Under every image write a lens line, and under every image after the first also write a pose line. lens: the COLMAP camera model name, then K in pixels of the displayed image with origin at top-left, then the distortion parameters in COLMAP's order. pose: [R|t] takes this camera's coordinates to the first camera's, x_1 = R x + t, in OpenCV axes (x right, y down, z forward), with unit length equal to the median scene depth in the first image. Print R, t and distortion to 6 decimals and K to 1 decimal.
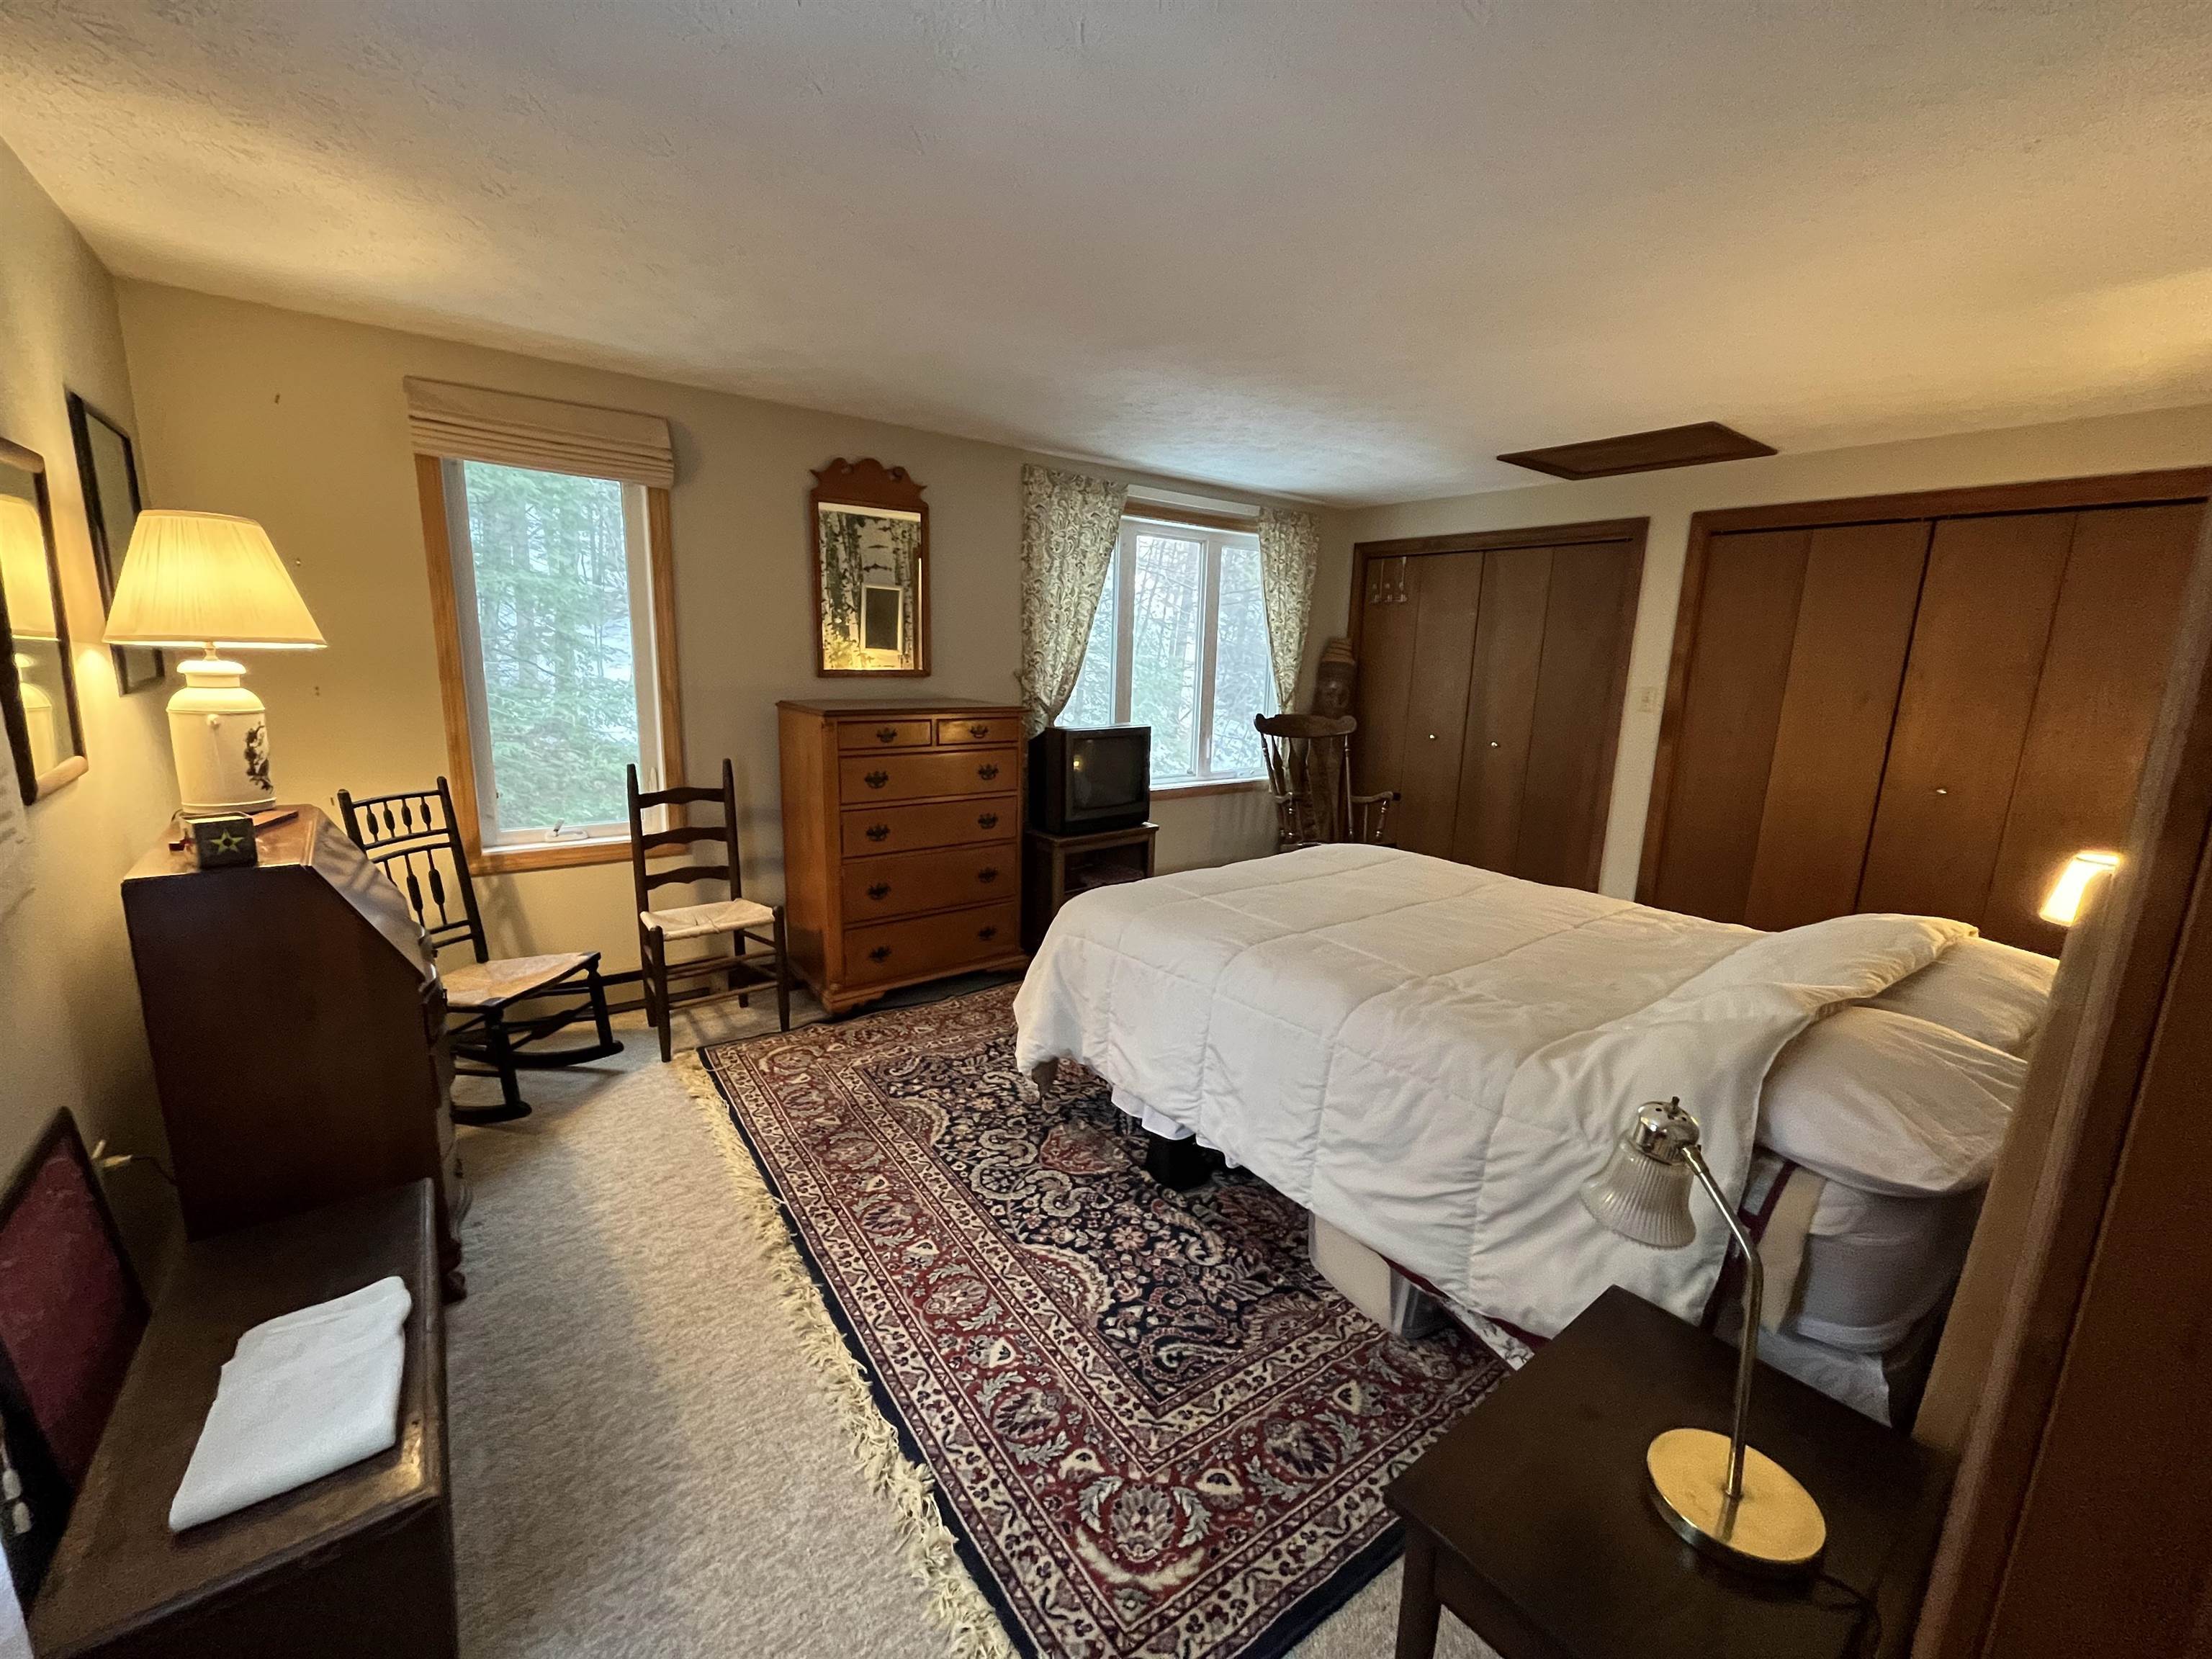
lens RADIAL K [[893.3, 0, 1102.1], [0, 893.3, 824.5], [0, 0, 1]] dist [0.000951, -0.000106]
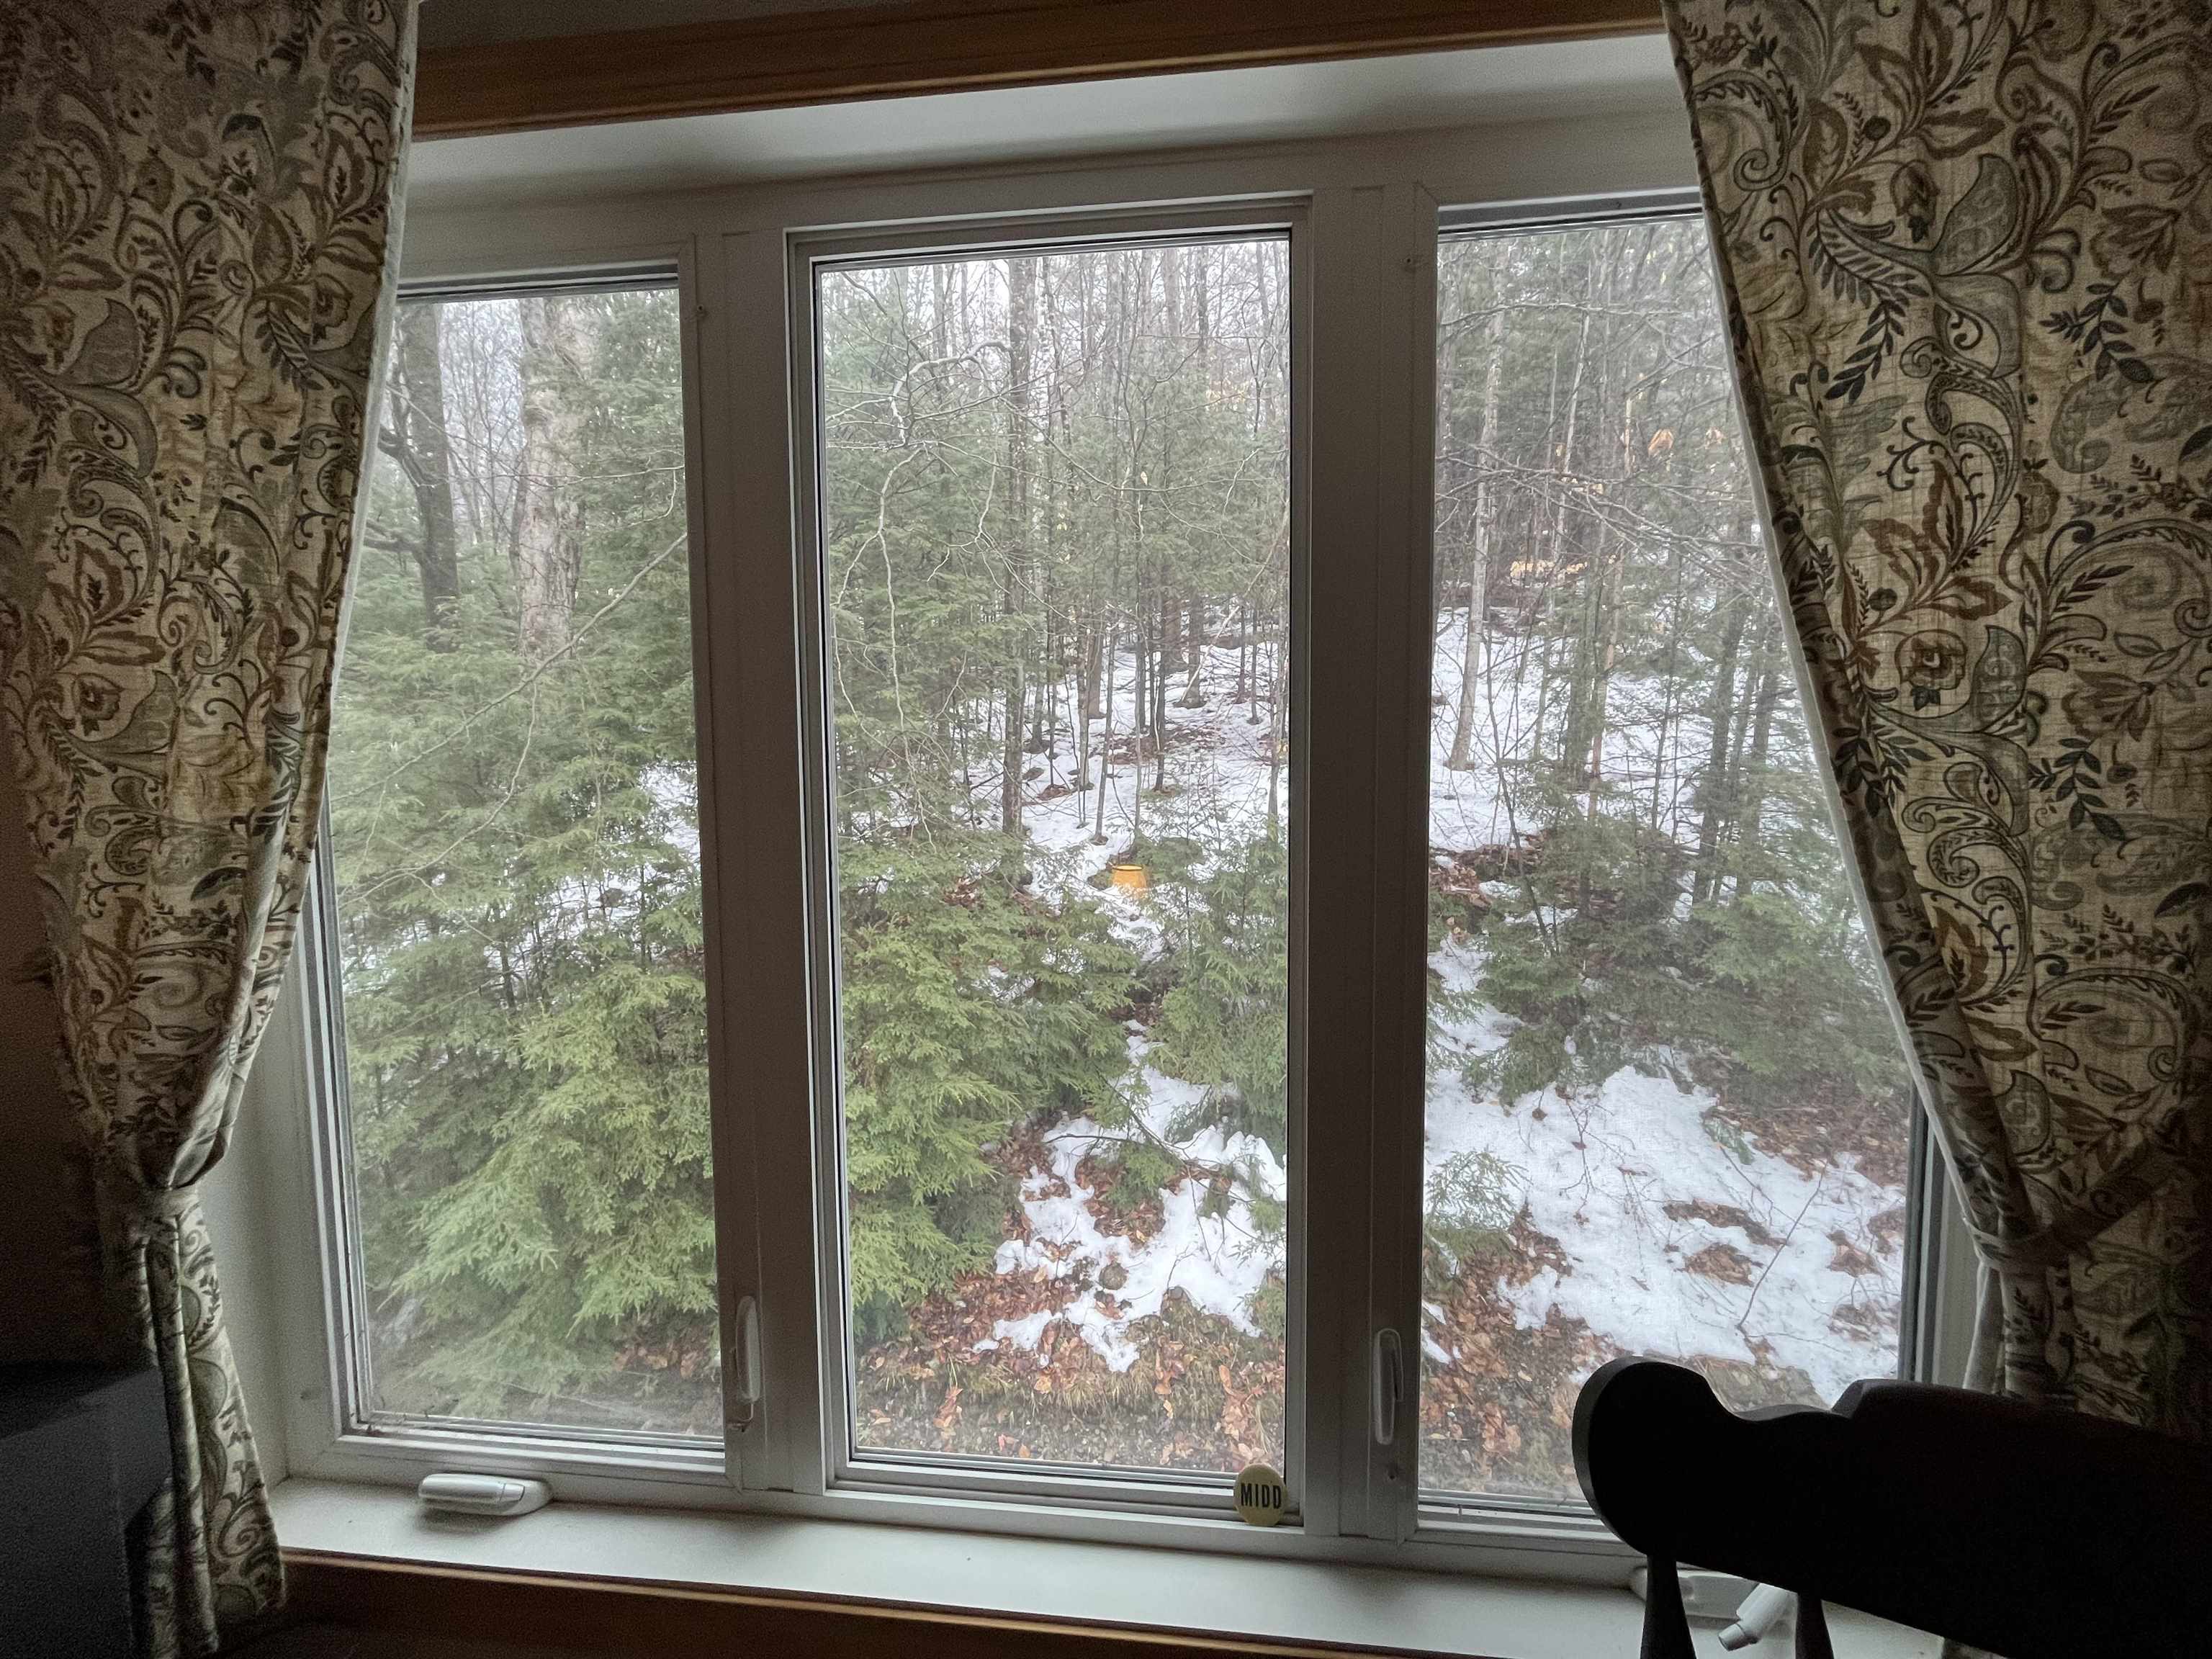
lens RADIAL K [[893.3, 0, 1102.3], [0, 893.3, 824.0], [0, 0, 1]] dist [0.000951, -0.000106]
pose [[0.735428, 0.017720, -0.677371, 0.191657], [-0.106908, 0.990172, -0.090167, -0.169369], [0.669116, 0.138728, 0.730095, 0.814308]]
